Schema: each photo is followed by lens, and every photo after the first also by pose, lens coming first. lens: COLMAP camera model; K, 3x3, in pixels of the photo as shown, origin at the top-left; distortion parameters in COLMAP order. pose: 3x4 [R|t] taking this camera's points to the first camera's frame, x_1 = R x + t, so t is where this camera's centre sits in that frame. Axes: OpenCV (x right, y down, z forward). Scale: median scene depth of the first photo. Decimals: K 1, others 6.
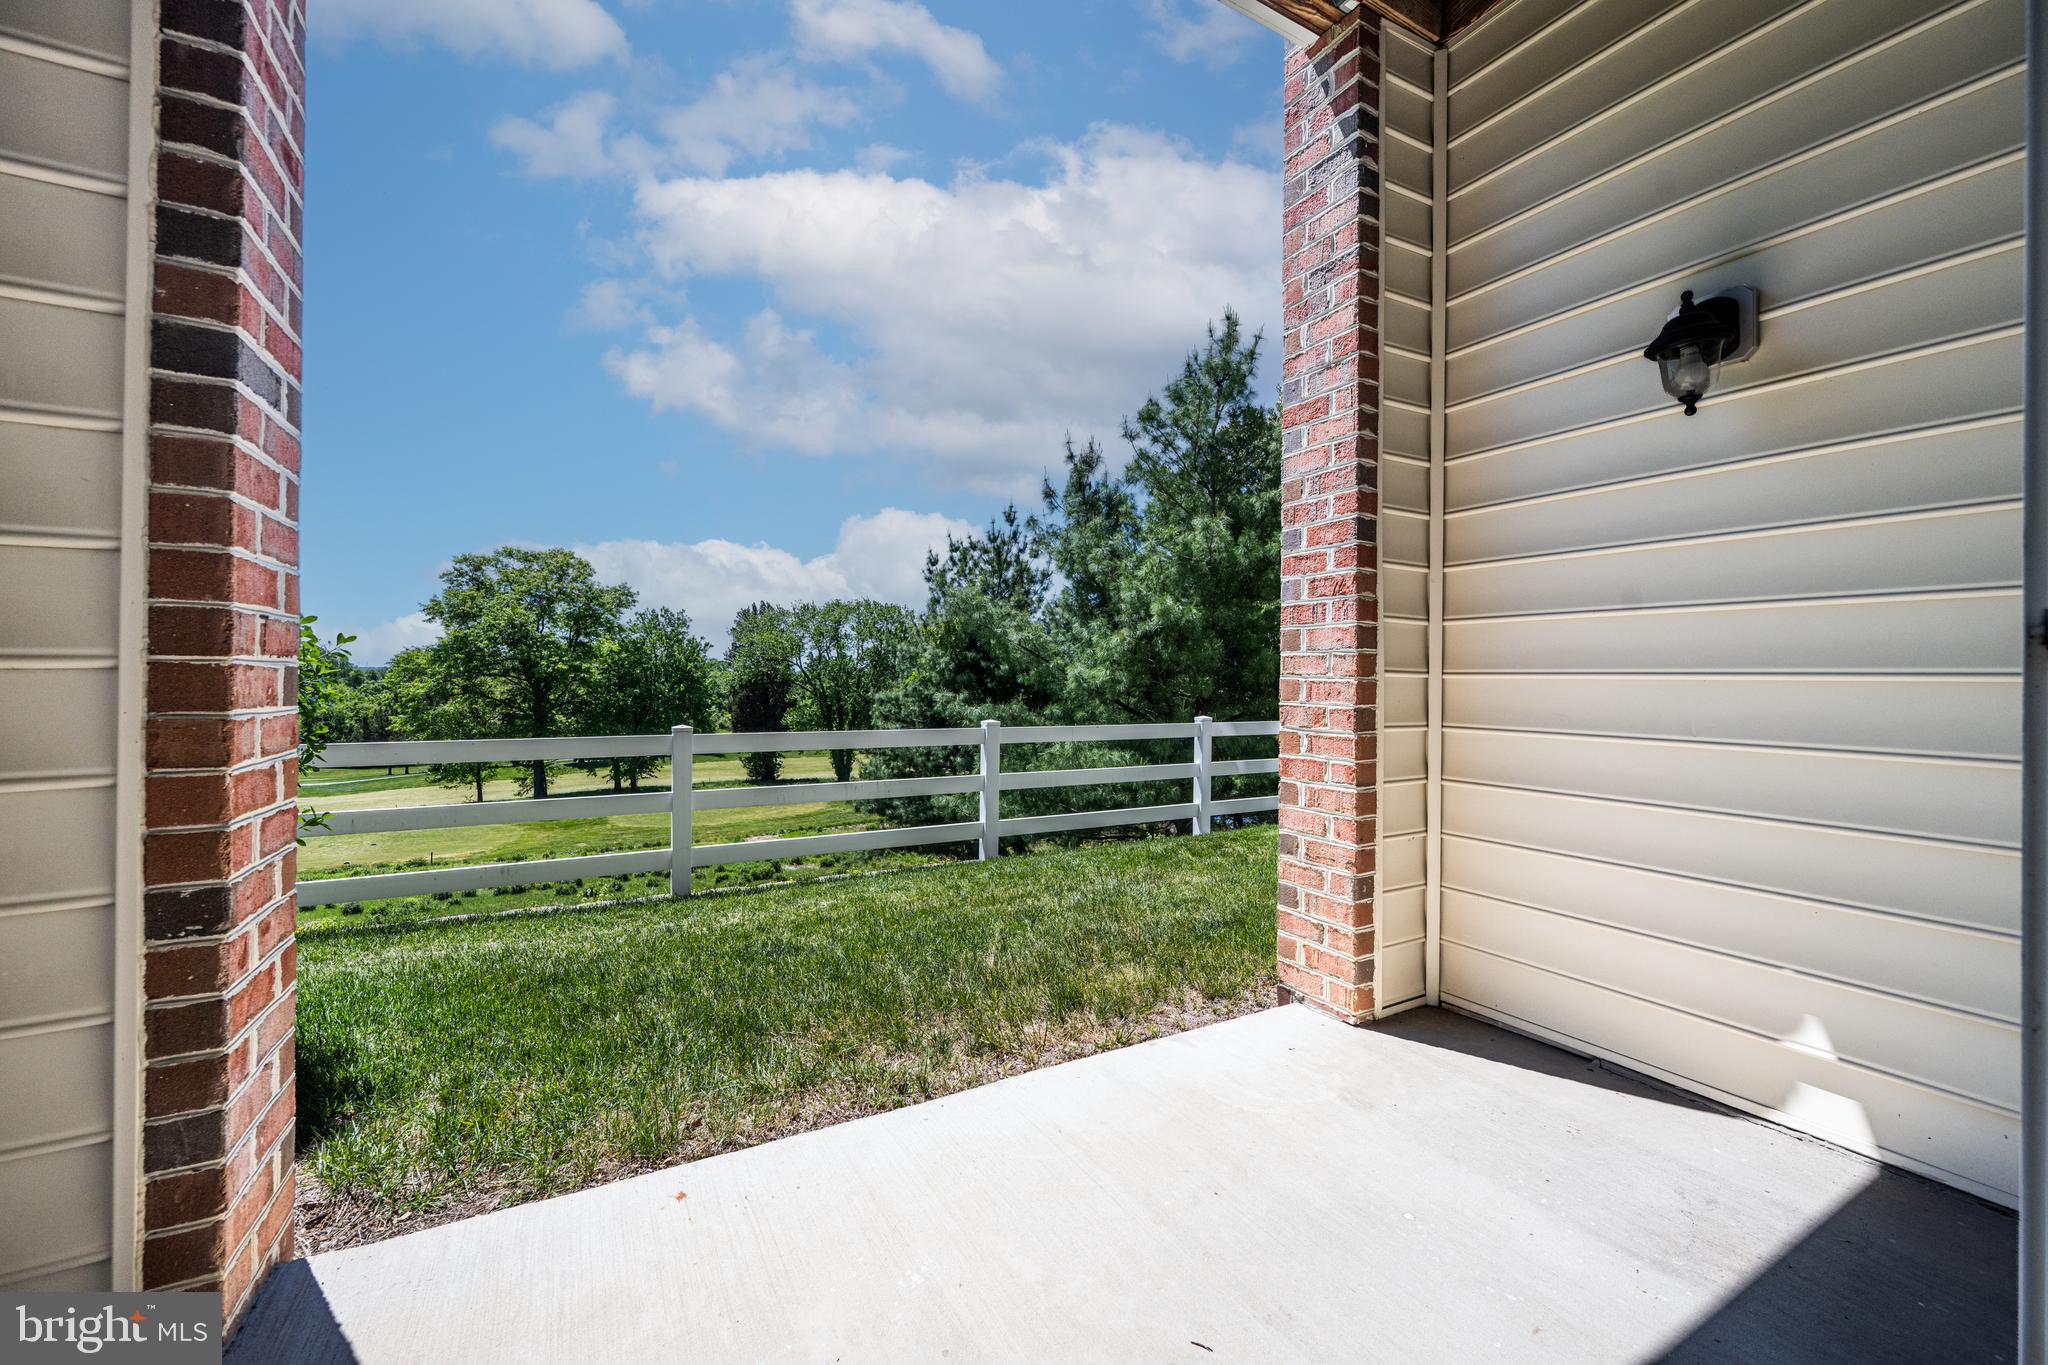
lens RADIAL K [[803.5, 0, 1040.6], [0, 803.5, 680.2], [0, 0, 1]] dist [-0.000046, 0.000020]
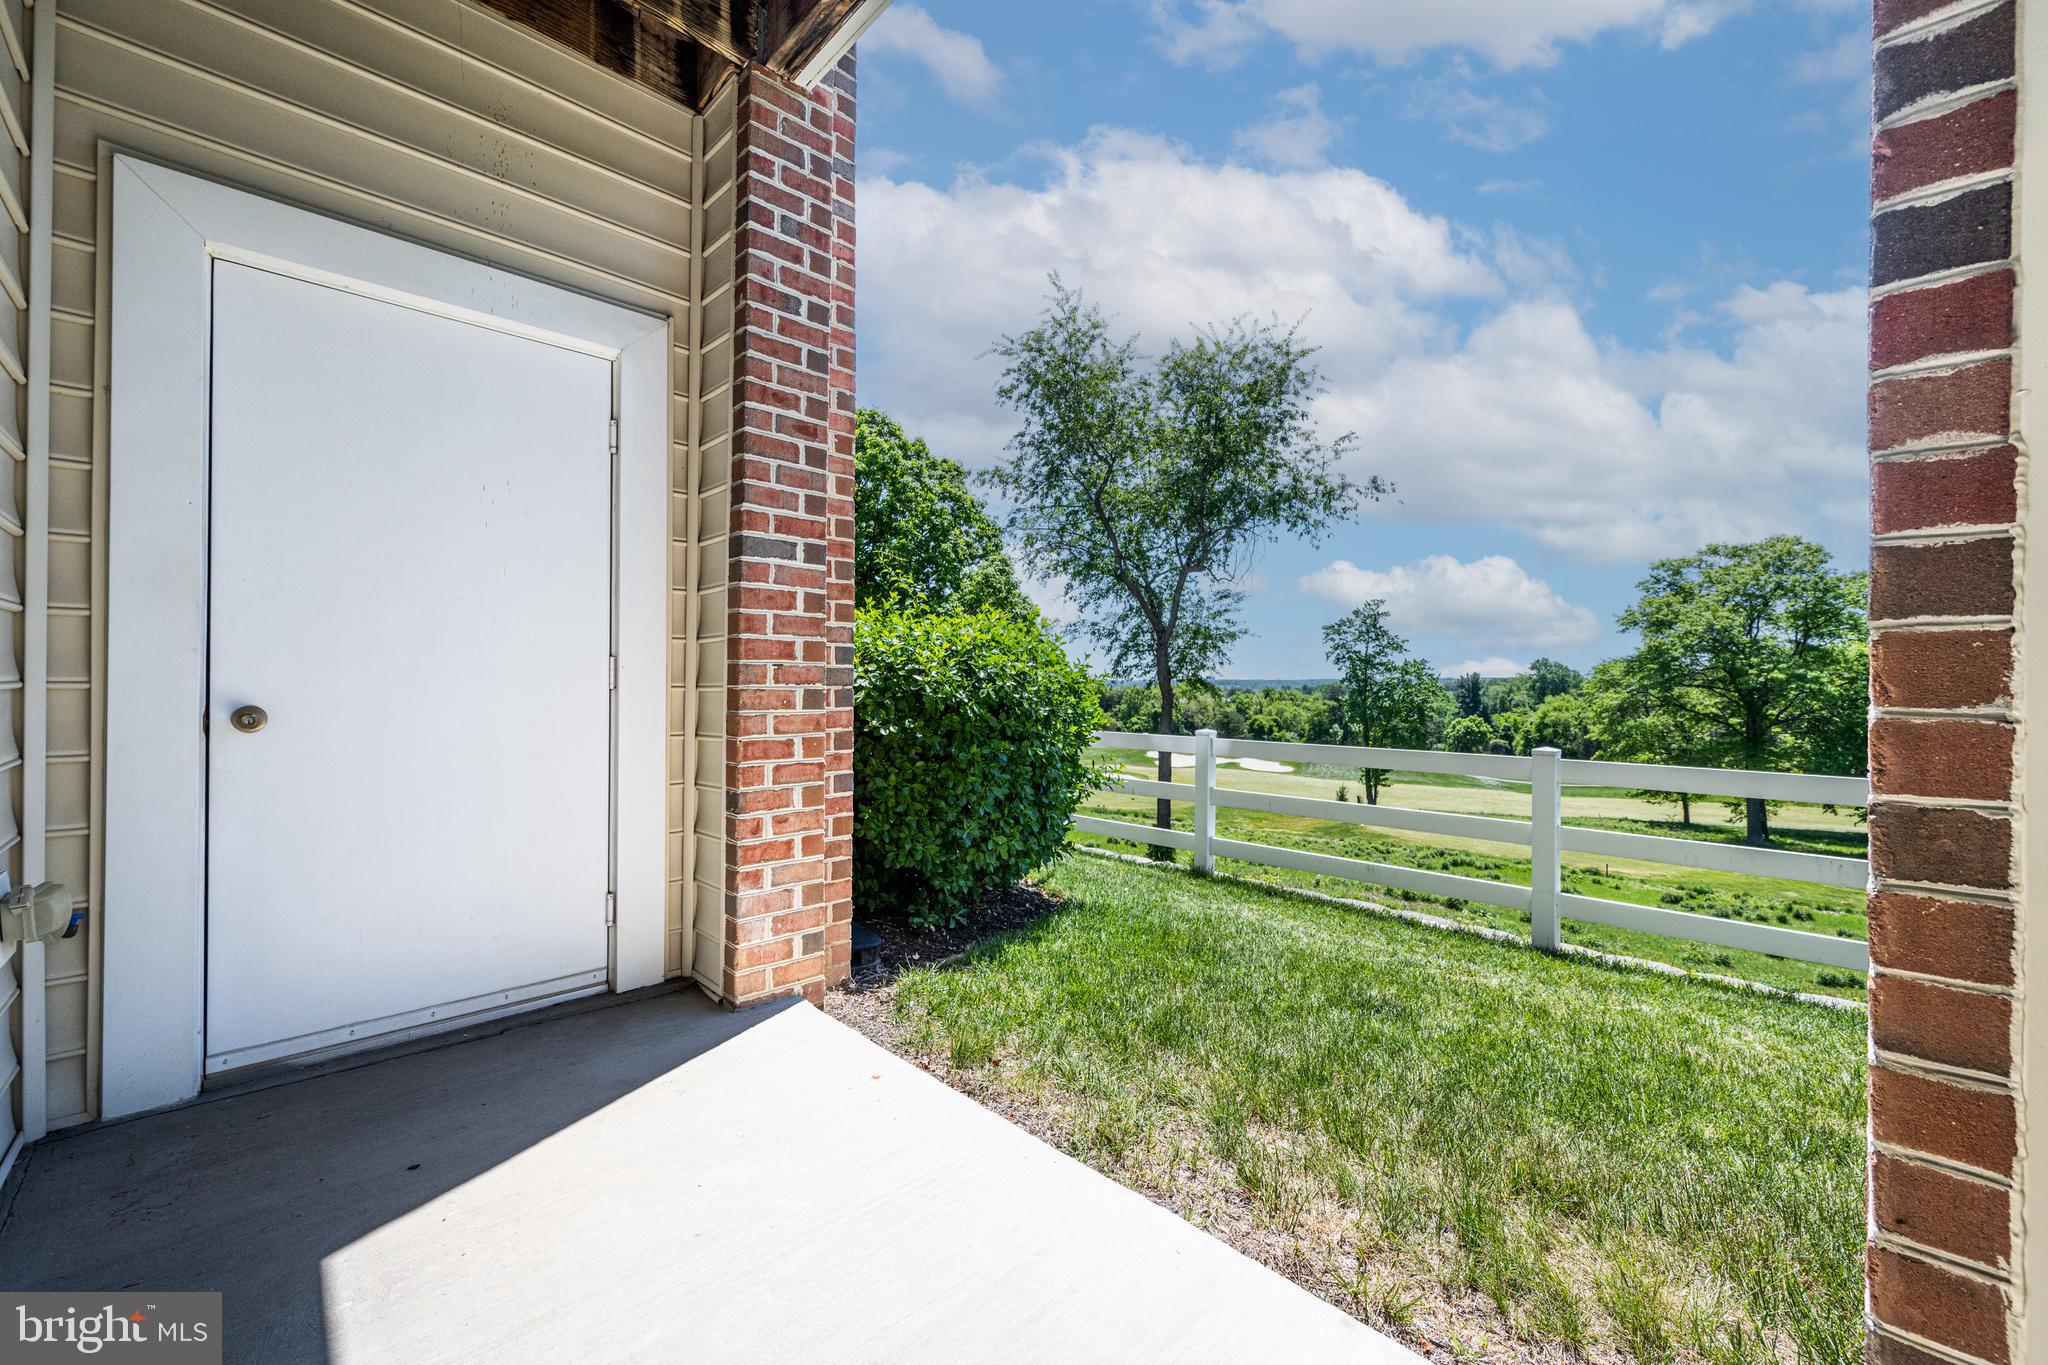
lens RADIAL K [[811.7, 0, 1022.4], [0, 811.7, 681.7], [0, 0, 1]] dist [0.001209, 0.000067]
pose [[0.249761, -0.006924, -0.968283, 0.026053], [-0.004388, 0.999956, -0.008282, -0.000519], [0.968298, 0.006318, 0.249720, 0.024608]]
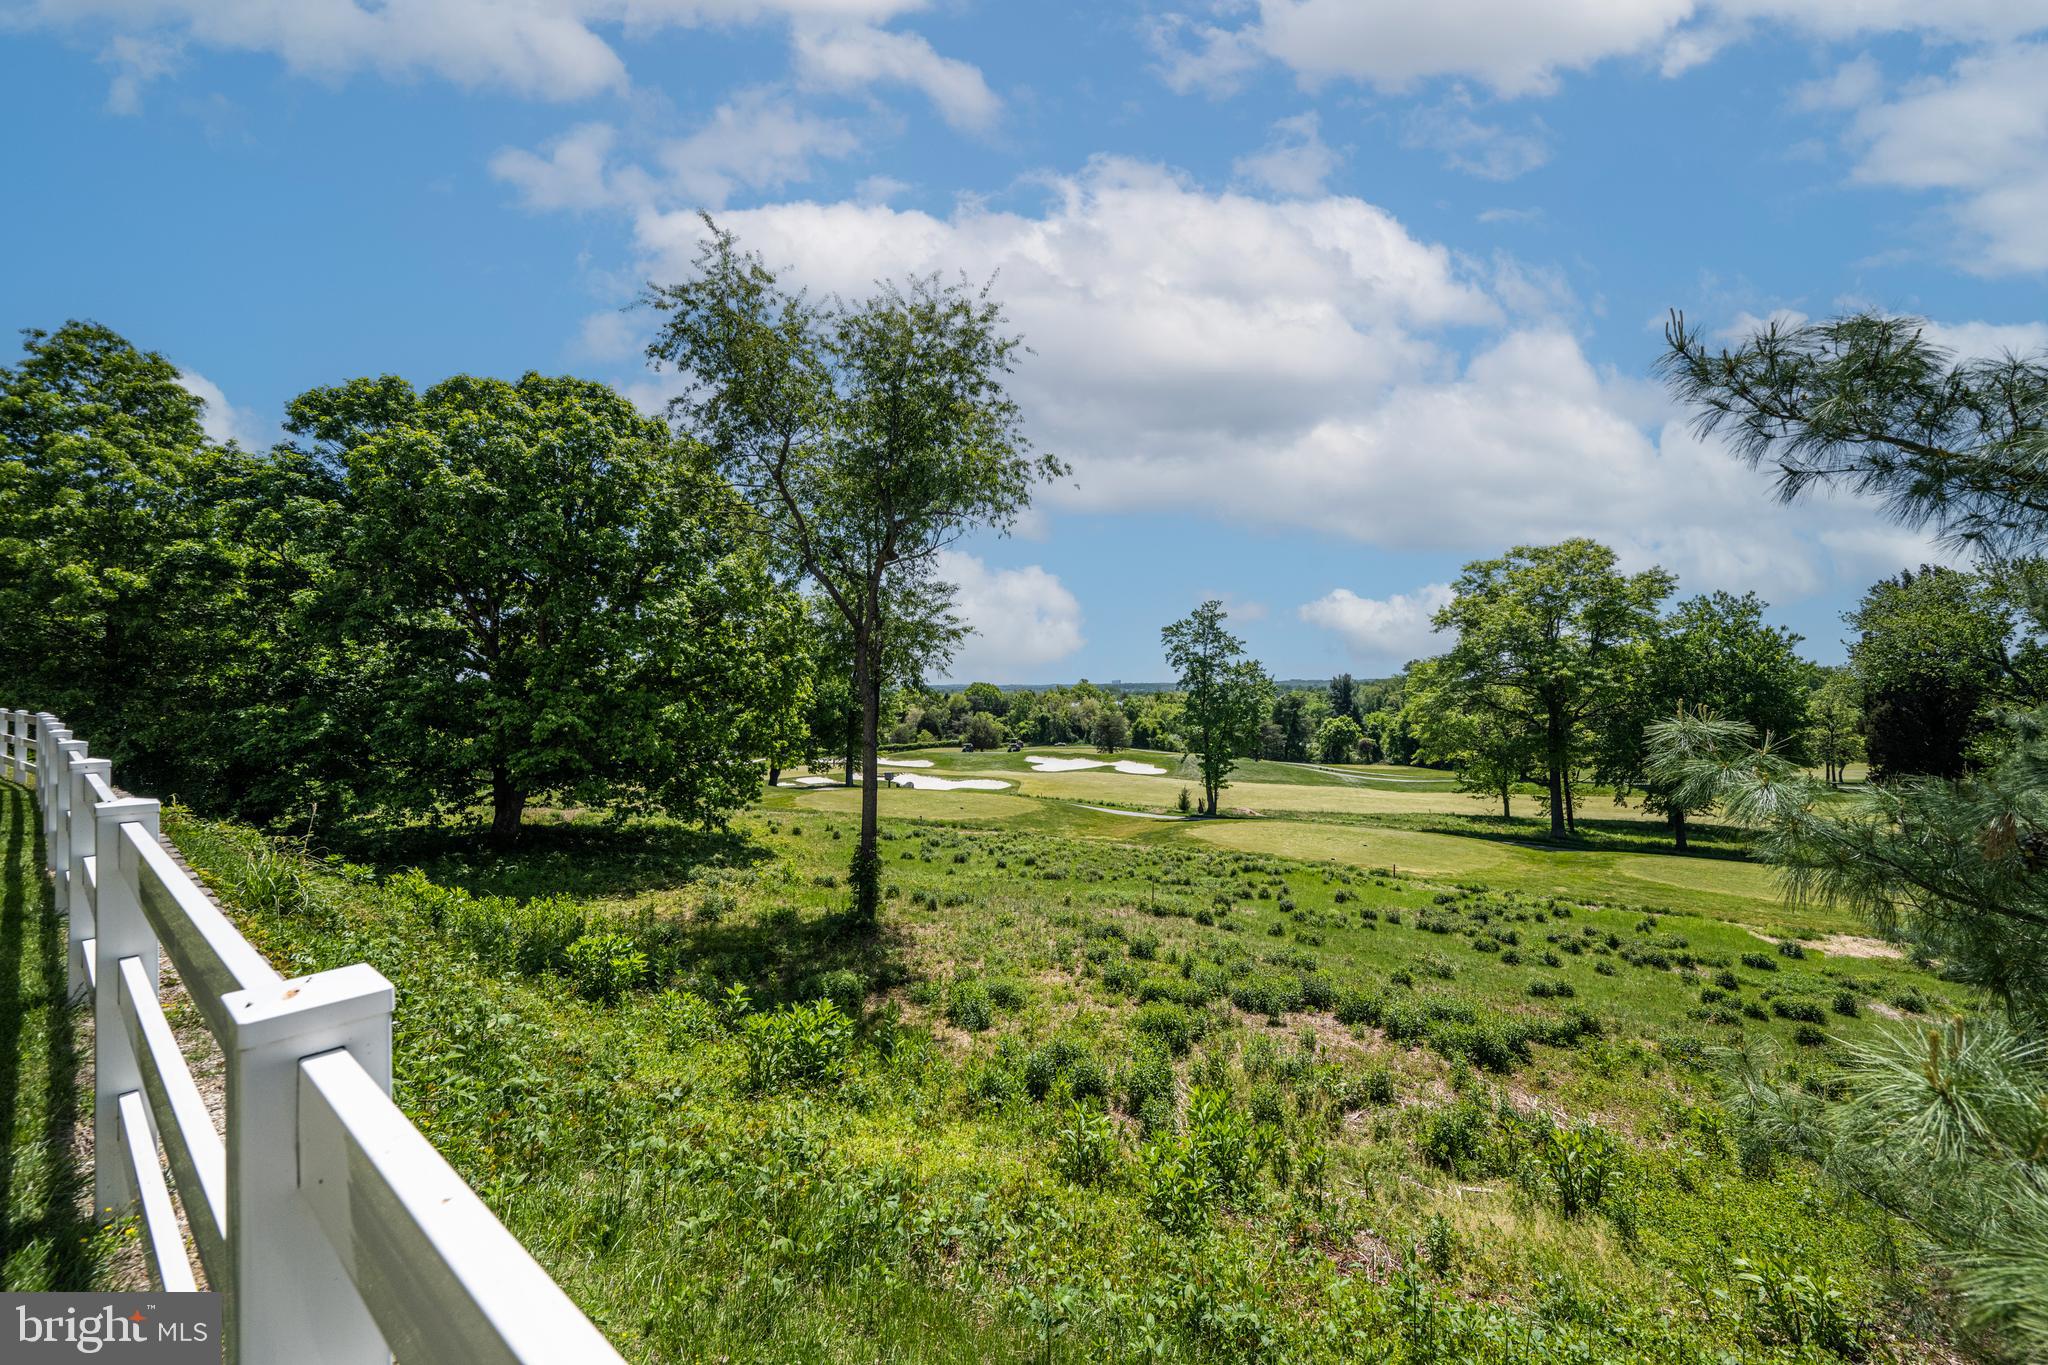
lens RADIAL K [[811.7, 0, 1022.4], [0, 811.7, 681.7], [0, 0, 1]] dist [0.001209, 0.000067]
pose [[0.352928, -0.016633, -0.935503, 0.012777], [0.007708, 0.999860, -0.014869, 0.000319], [0.935619, -0.001963, 0.353007, 0.135480]]
